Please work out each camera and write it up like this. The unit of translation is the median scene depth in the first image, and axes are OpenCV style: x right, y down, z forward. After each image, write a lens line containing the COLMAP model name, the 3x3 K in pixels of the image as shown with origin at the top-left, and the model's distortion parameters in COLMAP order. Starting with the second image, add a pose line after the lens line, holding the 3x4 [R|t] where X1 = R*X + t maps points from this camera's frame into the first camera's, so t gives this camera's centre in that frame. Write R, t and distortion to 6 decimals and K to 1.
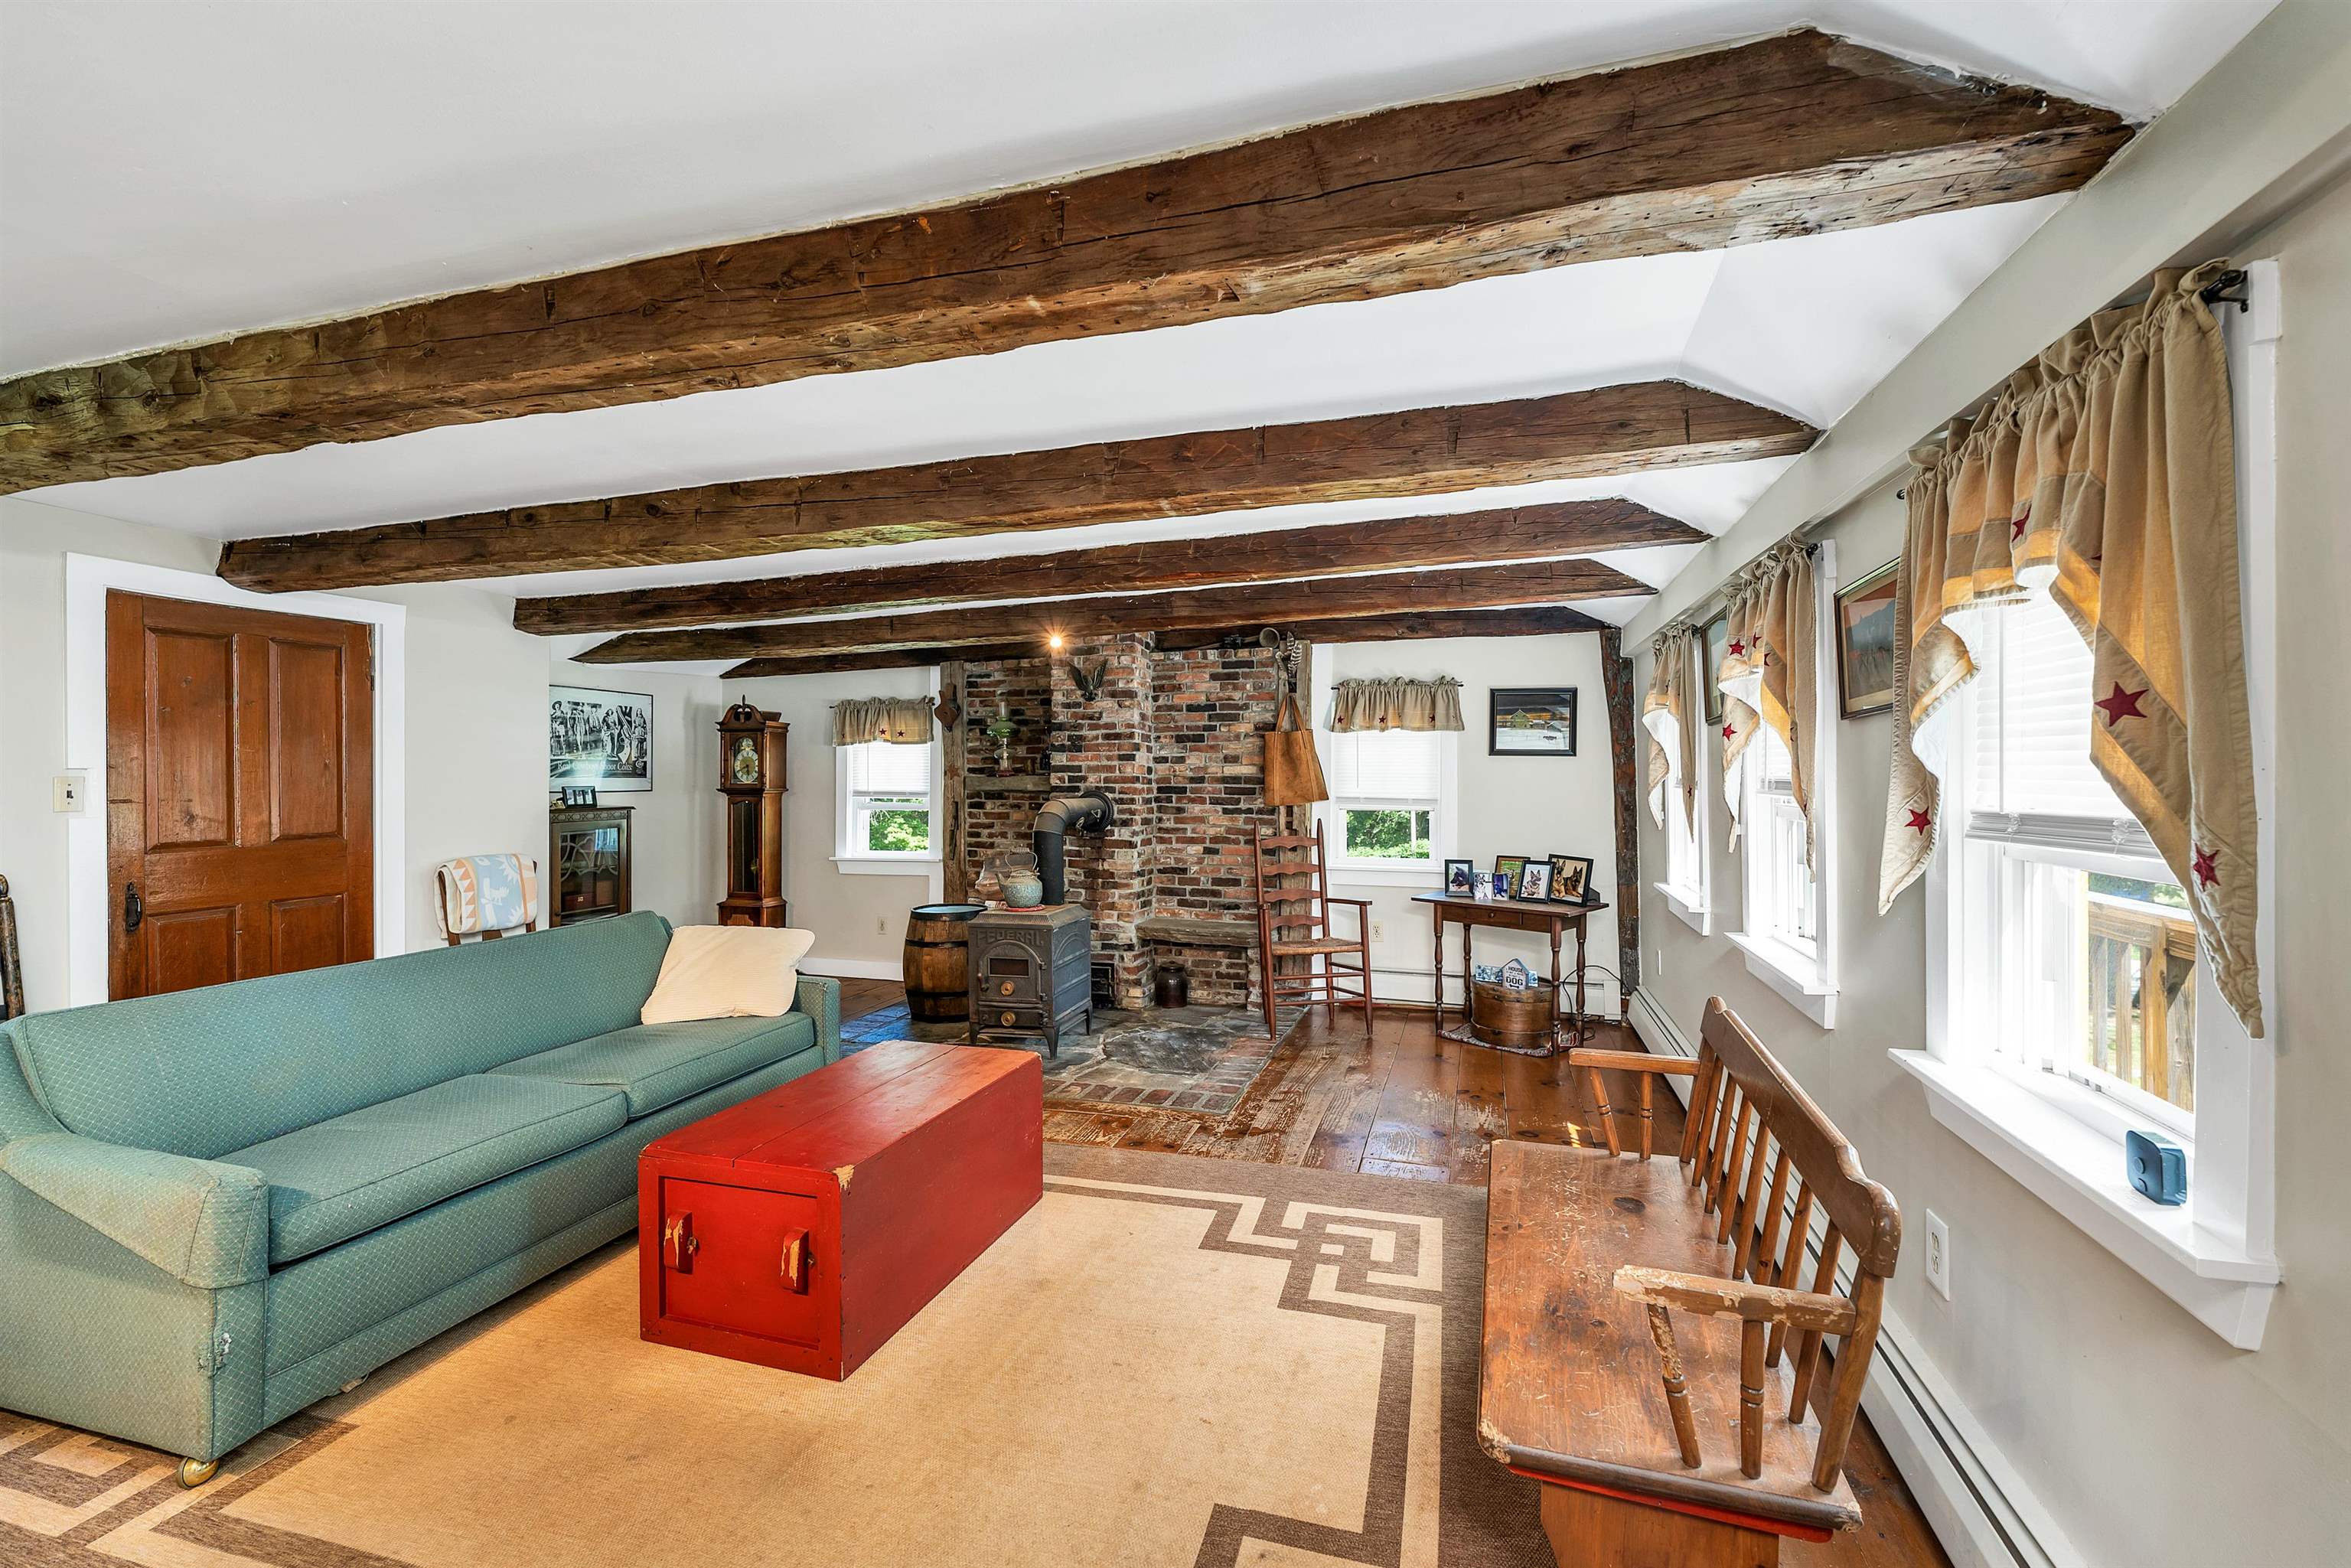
lens RADIAL K [[993.2, 0, 1179.3], [0, 993.2, 787.3], [0, 0, 1]] dist [0.004533, -0.001455]
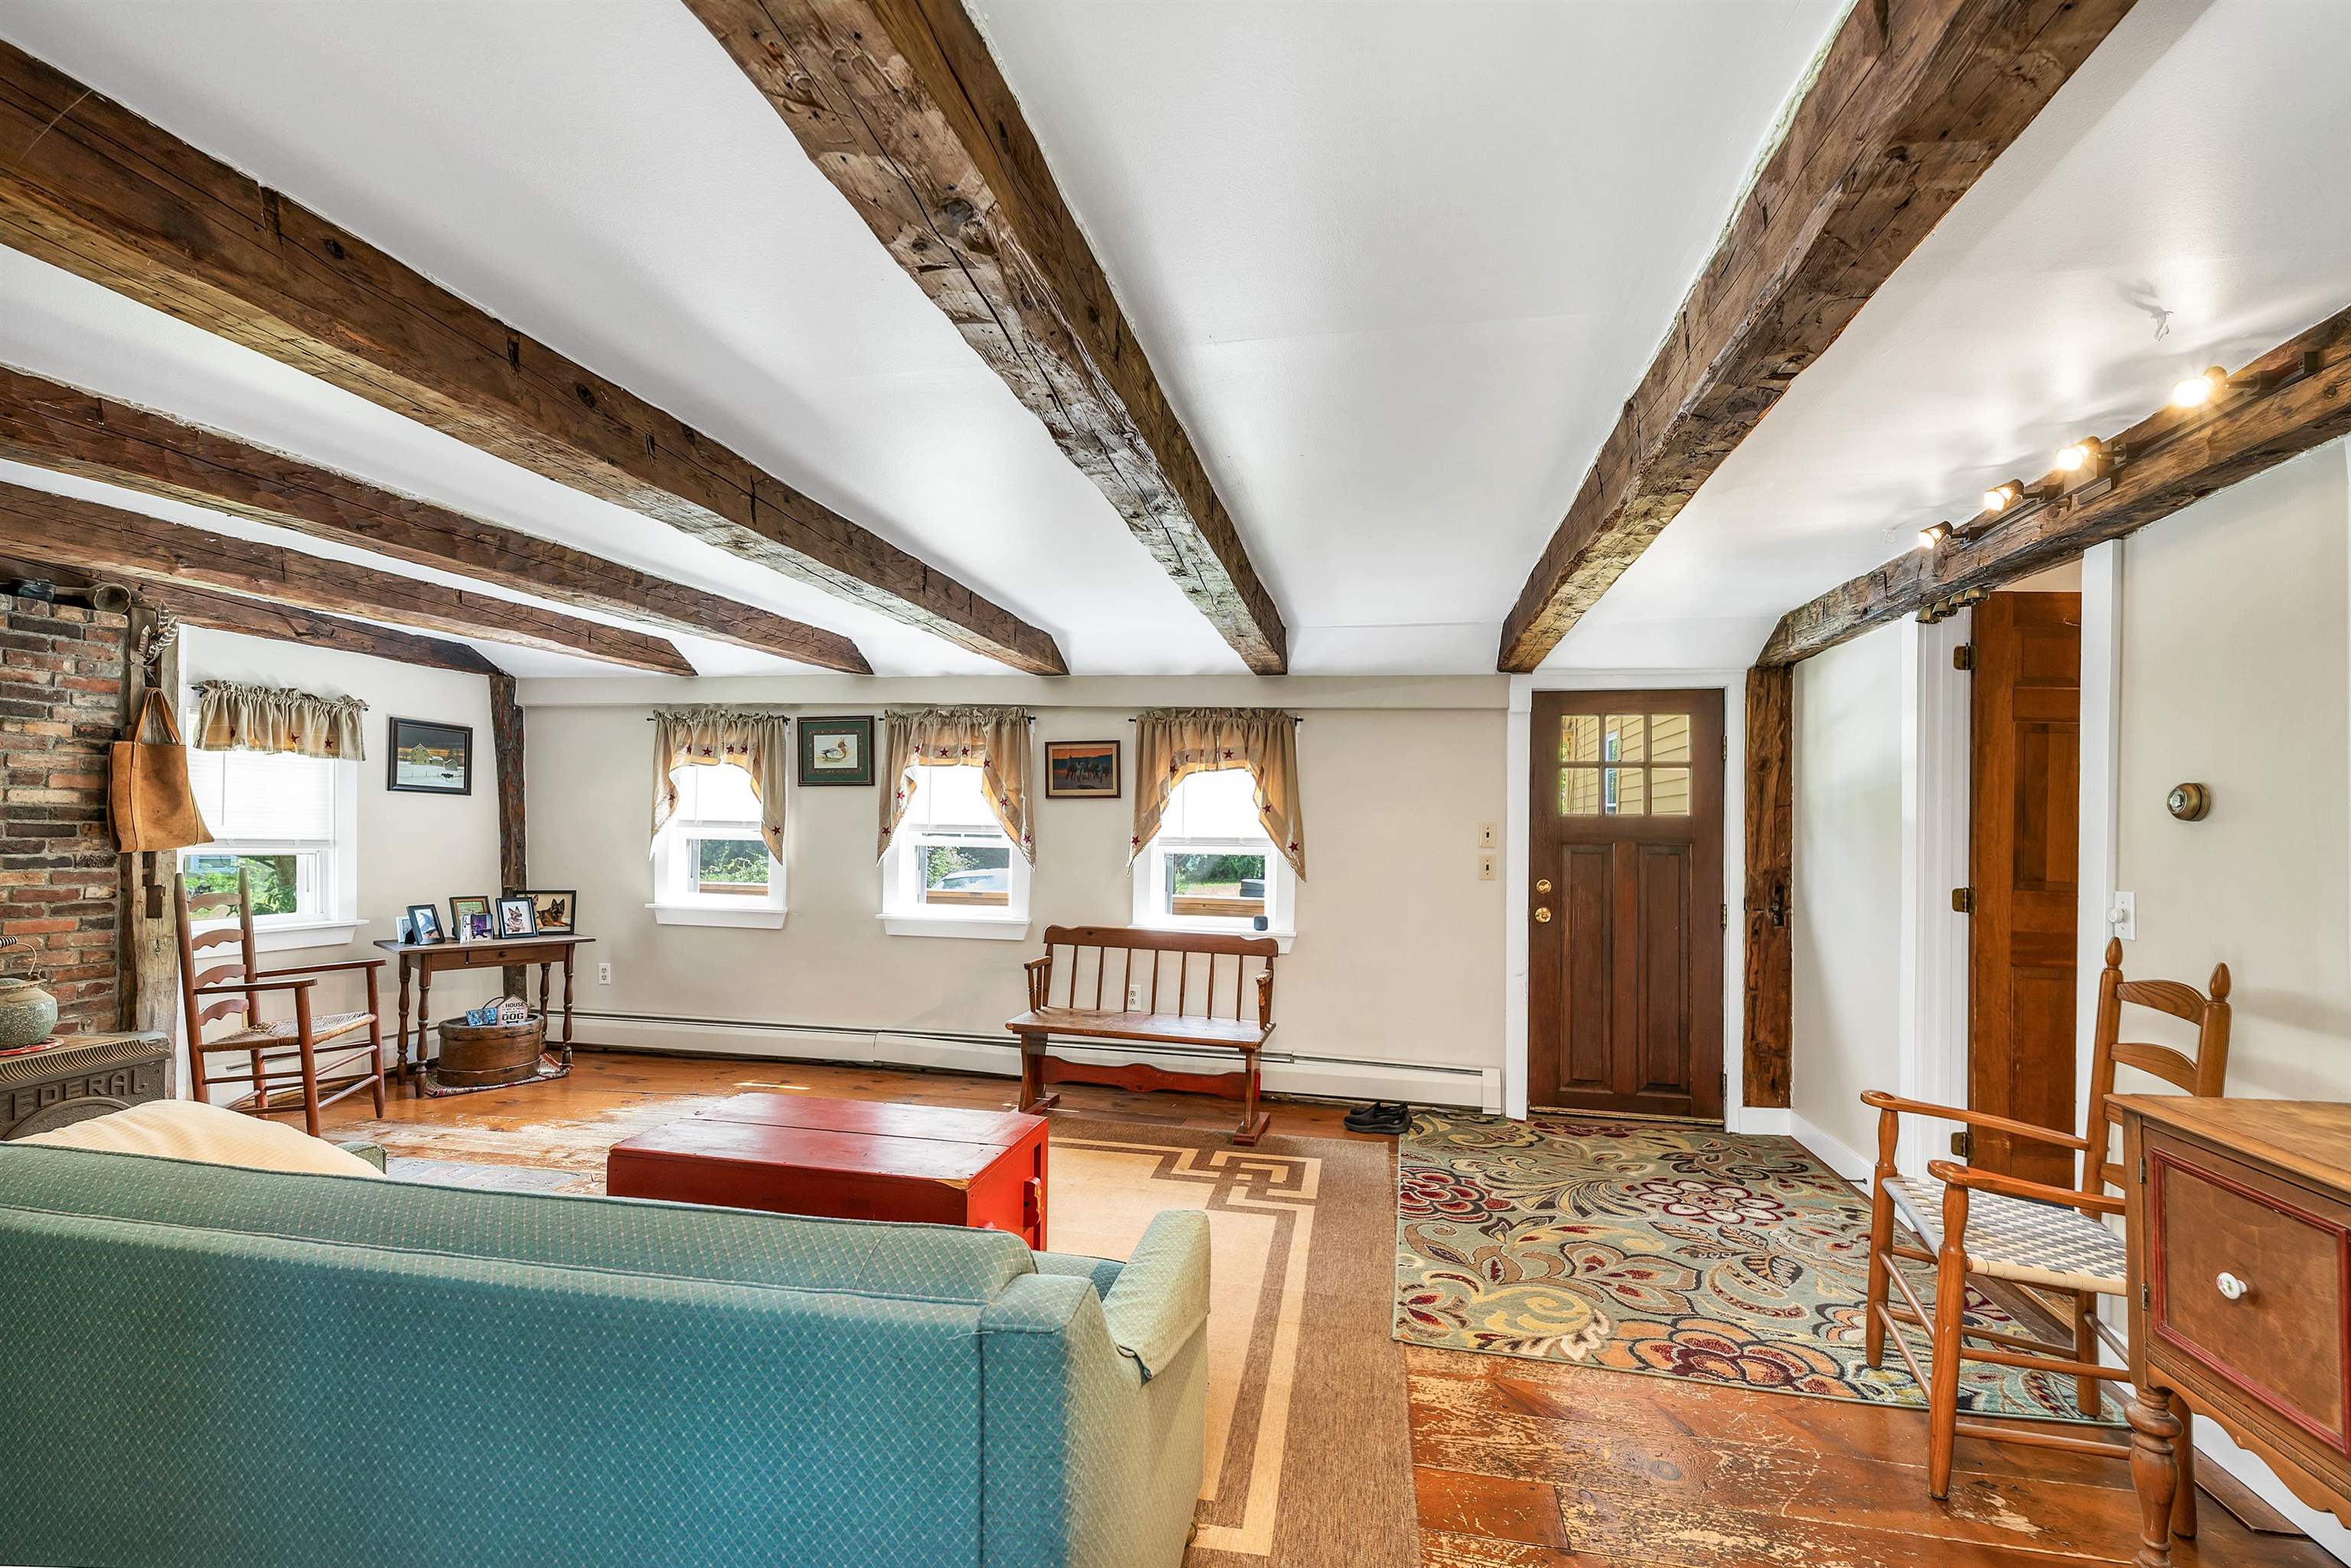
lens RADIAL K [[993.2, 0, 1182.8], [0, 993.2, 823.9], [0, 0, 1]] dist [0.004533, -0.001455]
pose [[-0.090534, 0.005346, 0.995879, -0.636707], [-0.003063, 0.999979, -0.005647, 0.000915], [-0.995889, -0.003562, -0.090516, 0.352788]]
